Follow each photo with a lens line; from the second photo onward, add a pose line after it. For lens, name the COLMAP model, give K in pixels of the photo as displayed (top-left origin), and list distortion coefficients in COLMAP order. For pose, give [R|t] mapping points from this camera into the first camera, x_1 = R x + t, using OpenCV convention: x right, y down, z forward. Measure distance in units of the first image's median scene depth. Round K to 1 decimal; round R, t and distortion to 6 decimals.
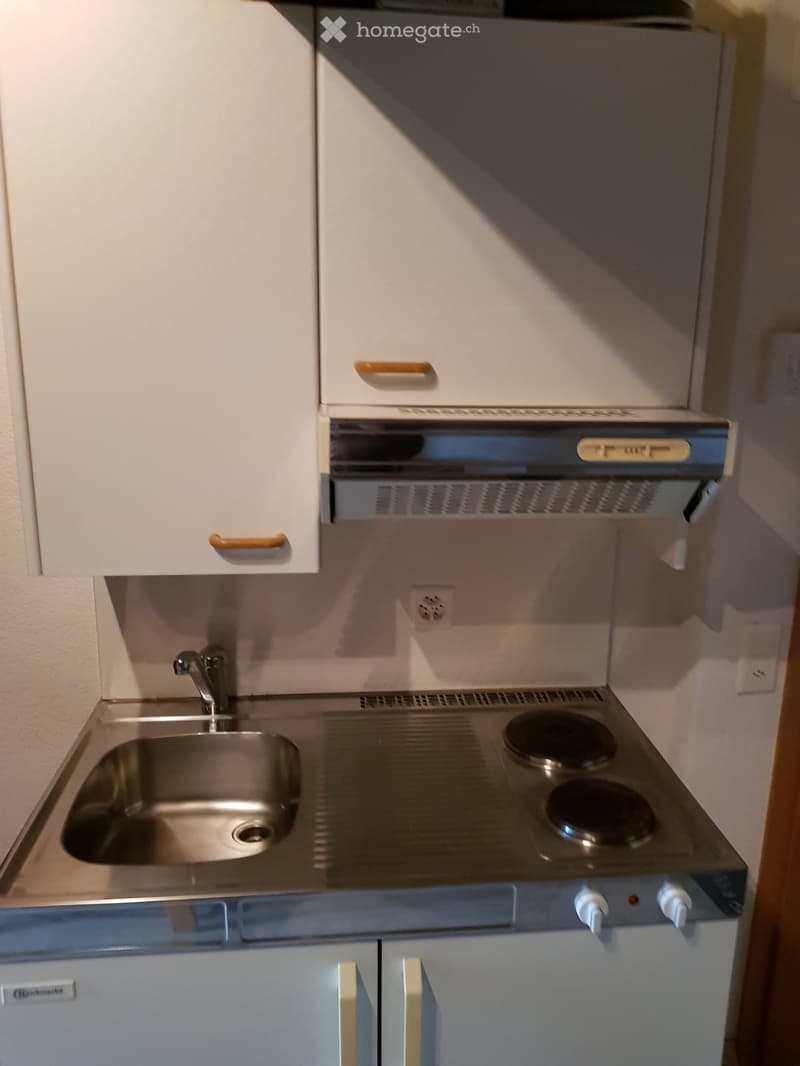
lens RADIAL K [[838.6, 0, 400.0], [0, 838.6, 533.0], [0, 0, 1]] dist [0.004480, -0.006286]
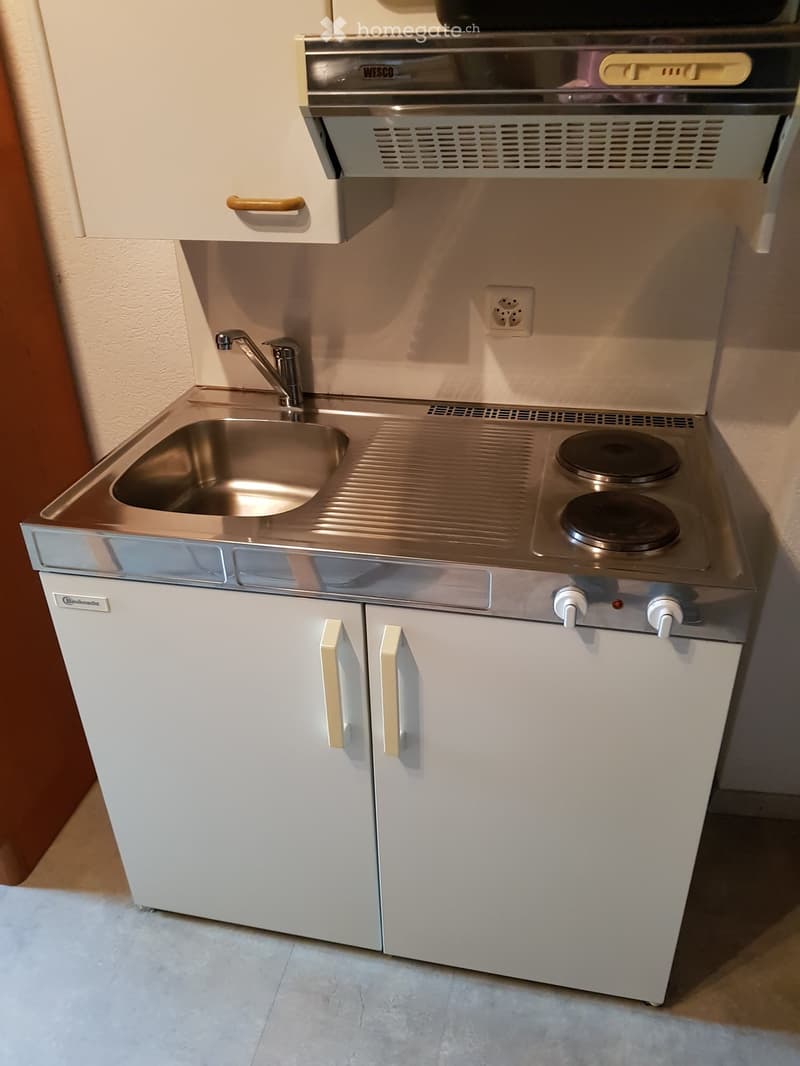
lens RADIAL K [[825.8, 0, 400.0], [0, 825.8, 533.0], [0, 0, 1]] dist [0.145389, -0.165852]
pose [[0.954620, 0.120042, -0.272562, 0.207195], [-0.043285, 0.961377, 0.271810, 0.078605], [0.294663, -0.247677, 0.922946, 0.047745]]
